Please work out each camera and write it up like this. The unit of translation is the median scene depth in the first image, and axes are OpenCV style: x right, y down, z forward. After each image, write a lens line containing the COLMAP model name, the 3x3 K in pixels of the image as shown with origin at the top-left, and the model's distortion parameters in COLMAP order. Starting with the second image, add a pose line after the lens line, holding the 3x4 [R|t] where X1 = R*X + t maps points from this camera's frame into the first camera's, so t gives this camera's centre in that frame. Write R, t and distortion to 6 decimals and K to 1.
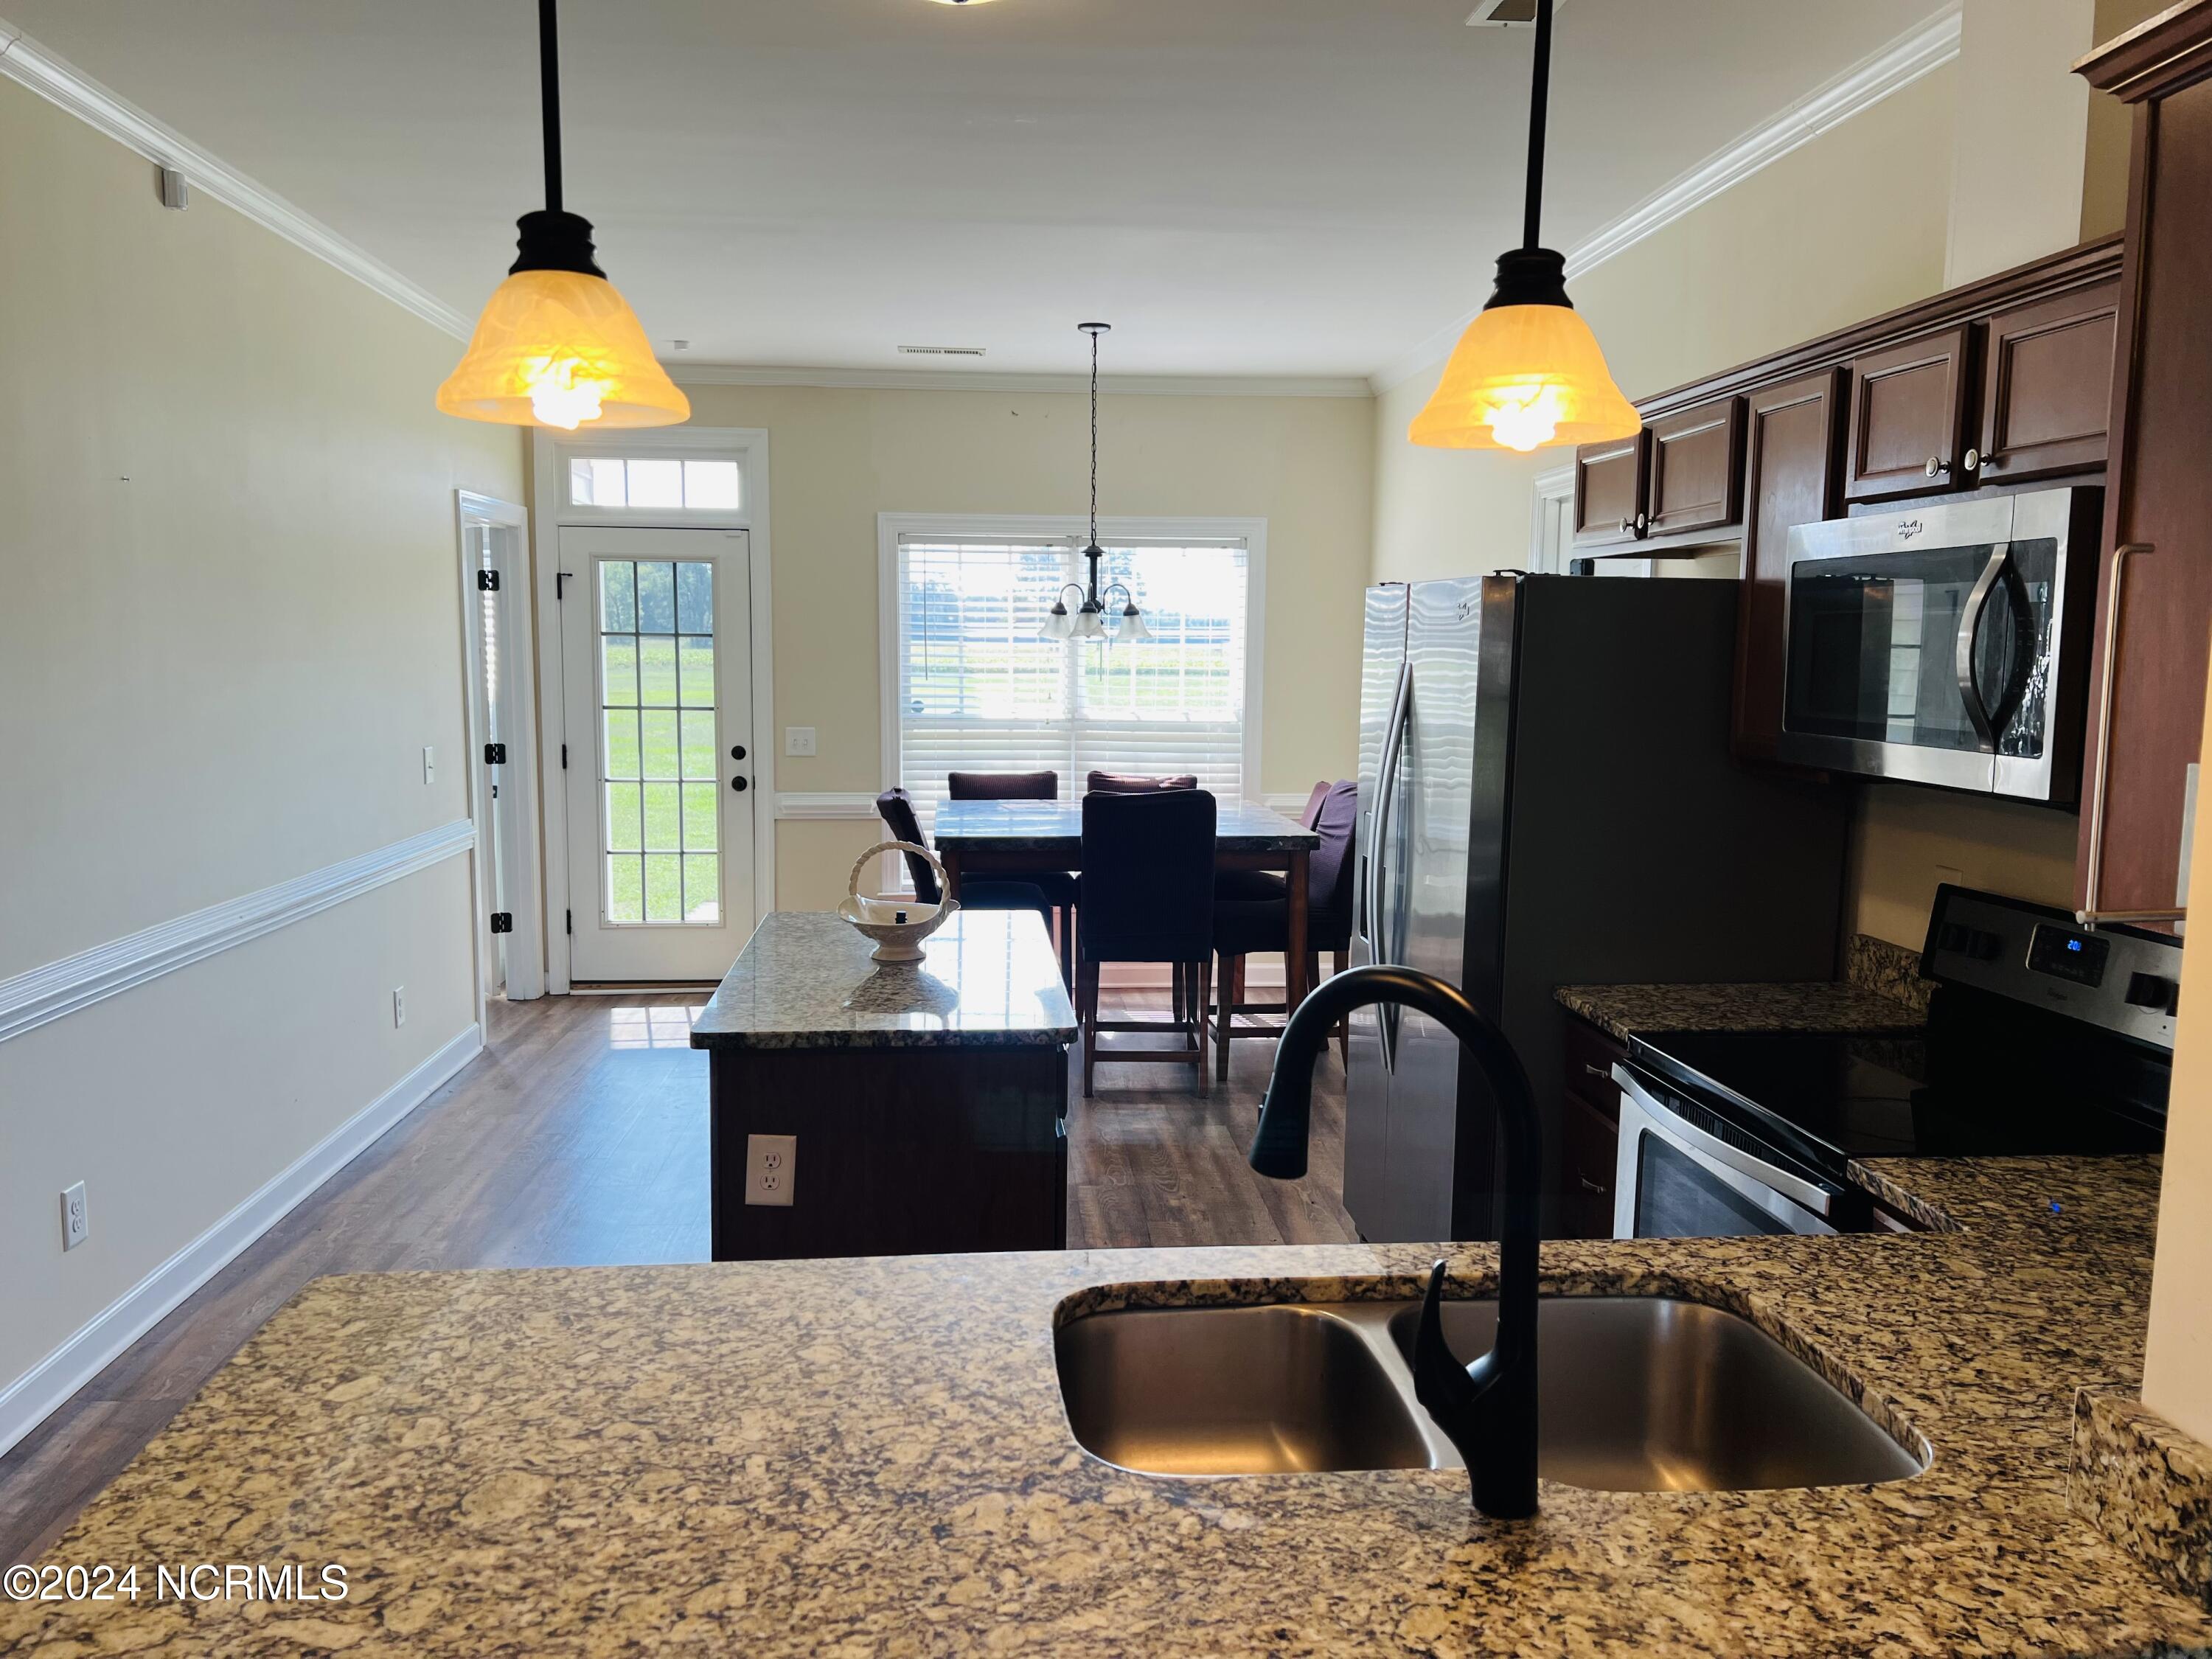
lens RADIAL K [[1671.6, 0, 1120.0], [0, 1671.6, 830.3], [0, 0, 1]] dist [0.050468, -0.044627]
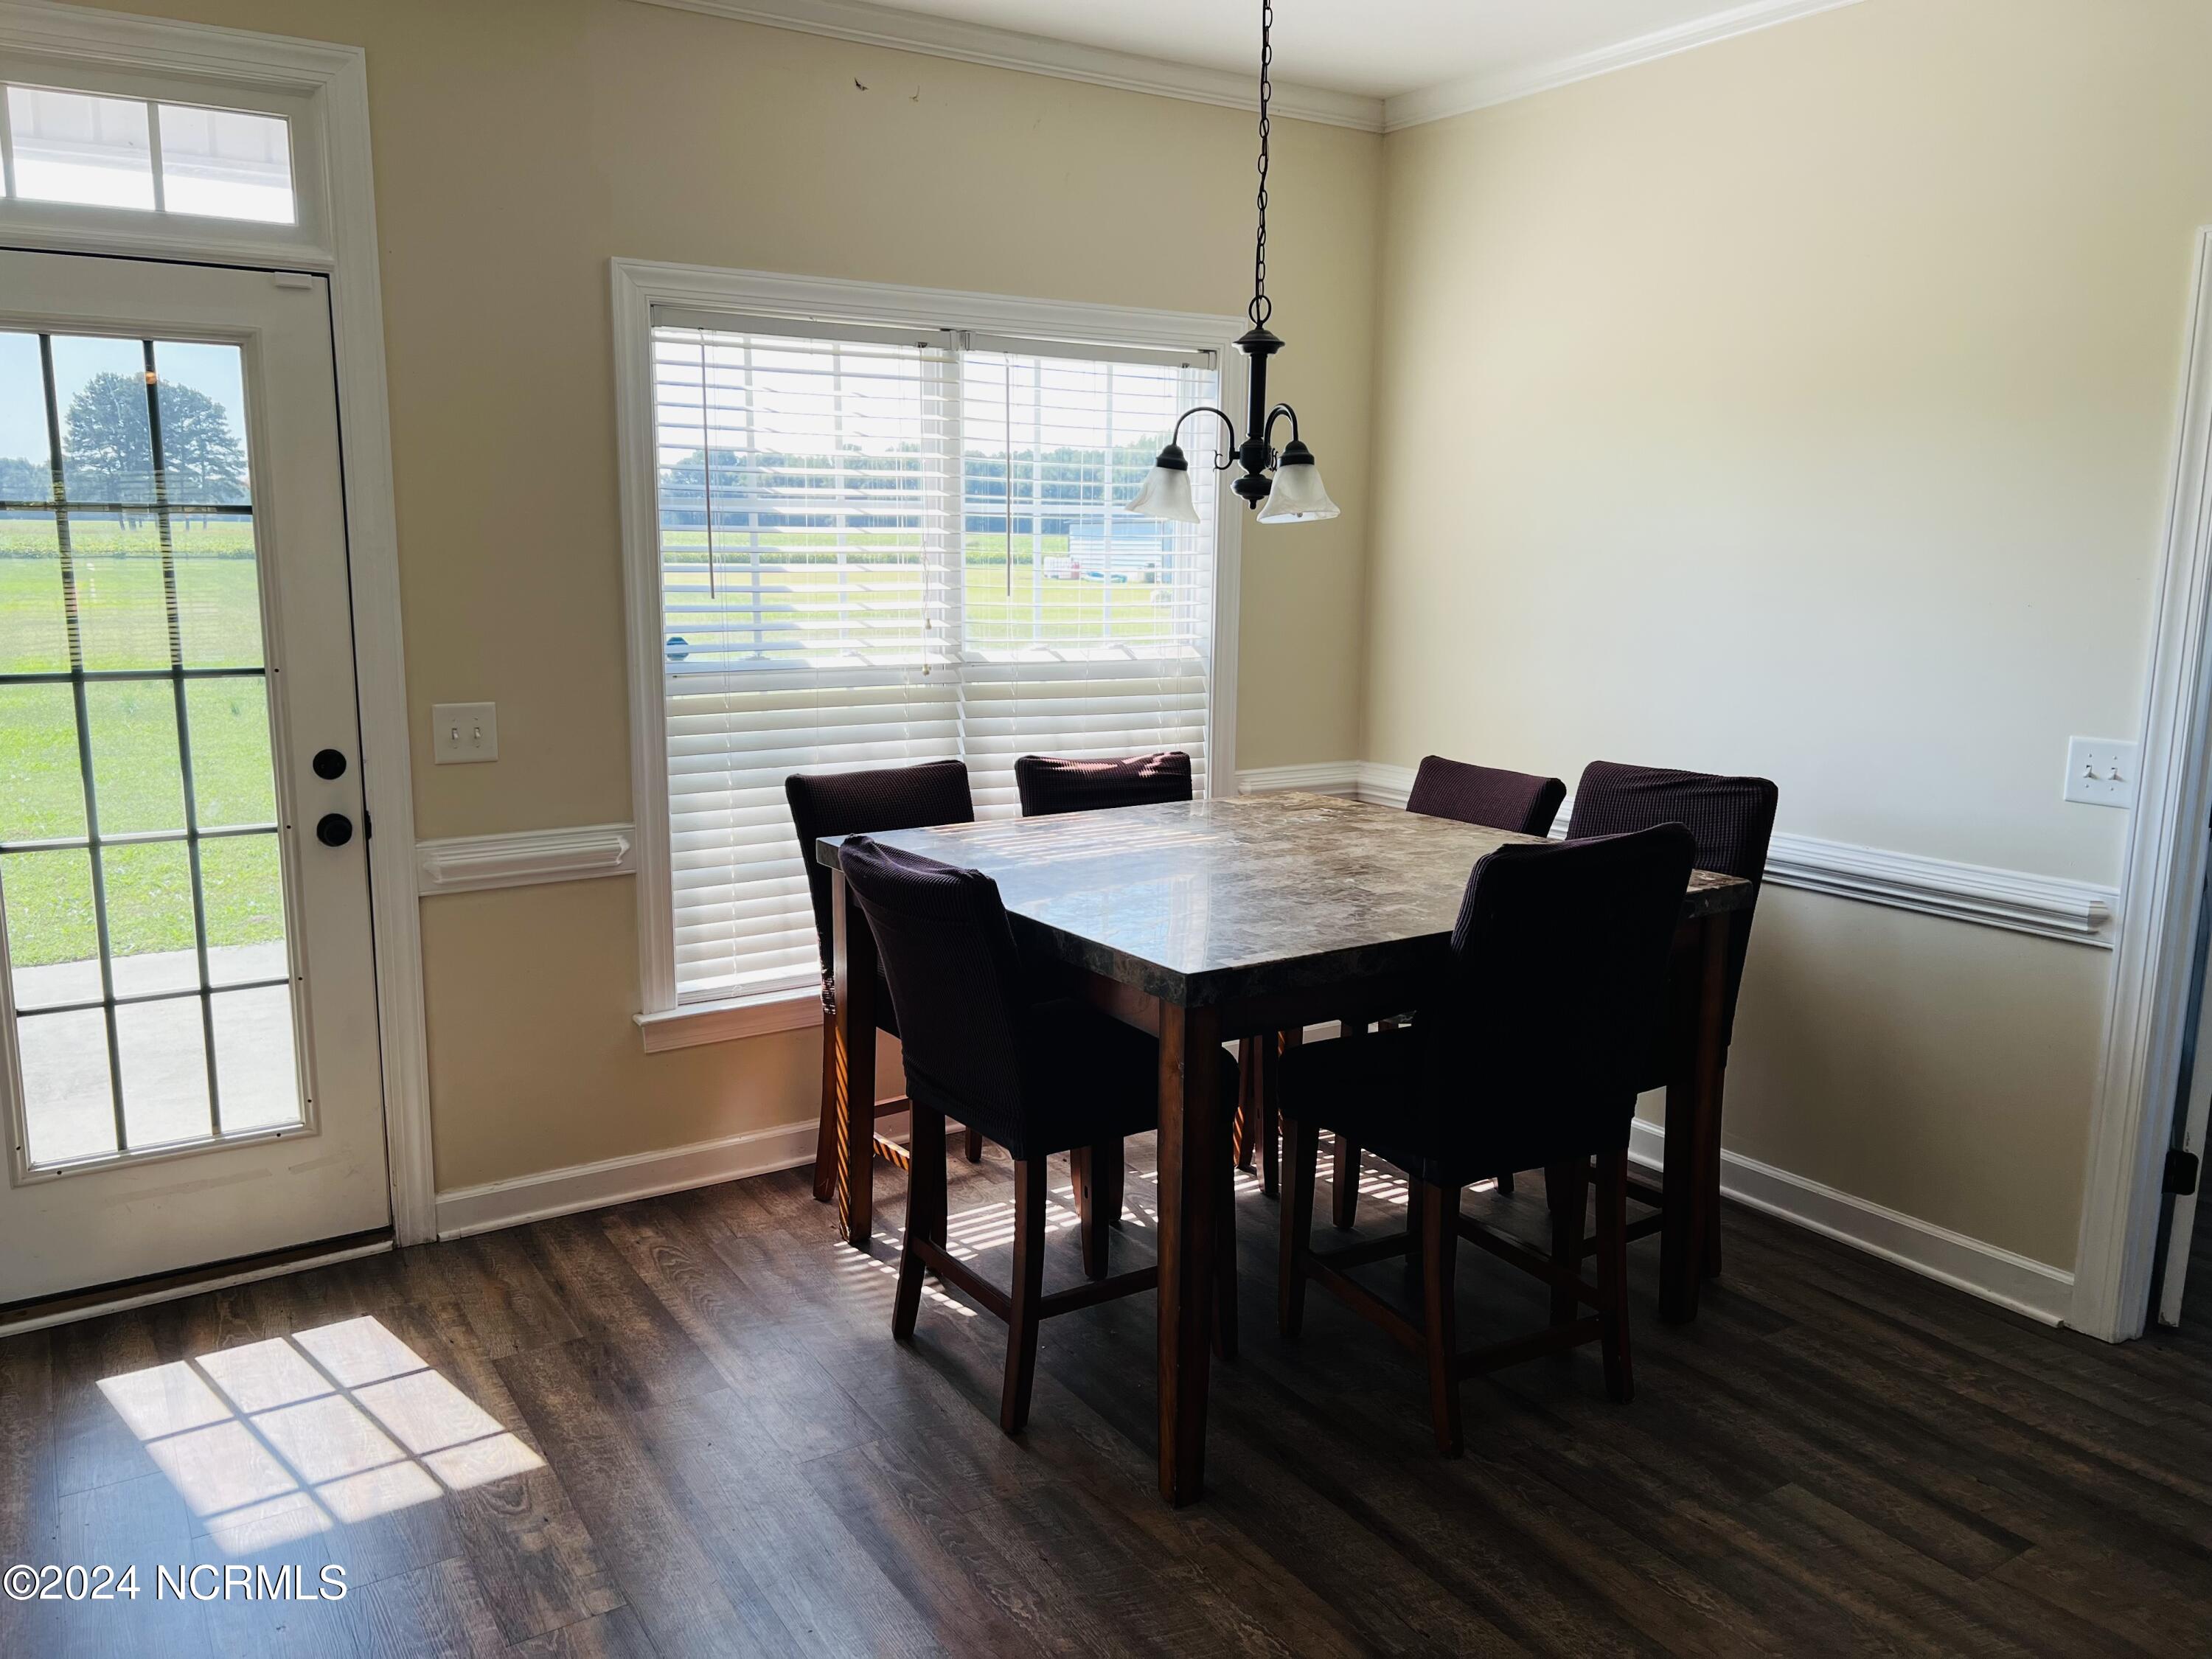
lens RADIAL K [[1671.6, 0, 1105.5], [0, 1671.6, 826.1], [0, 0, 1]] dist [0.050468, -0.044627]
pose [[0.888356, -0.081472, 0.451870, -0.248141], [0.052124, 0.995664, 0.077044, -0.053736], [-0.456188, -0.044889, 0.888751, 0.480504]]
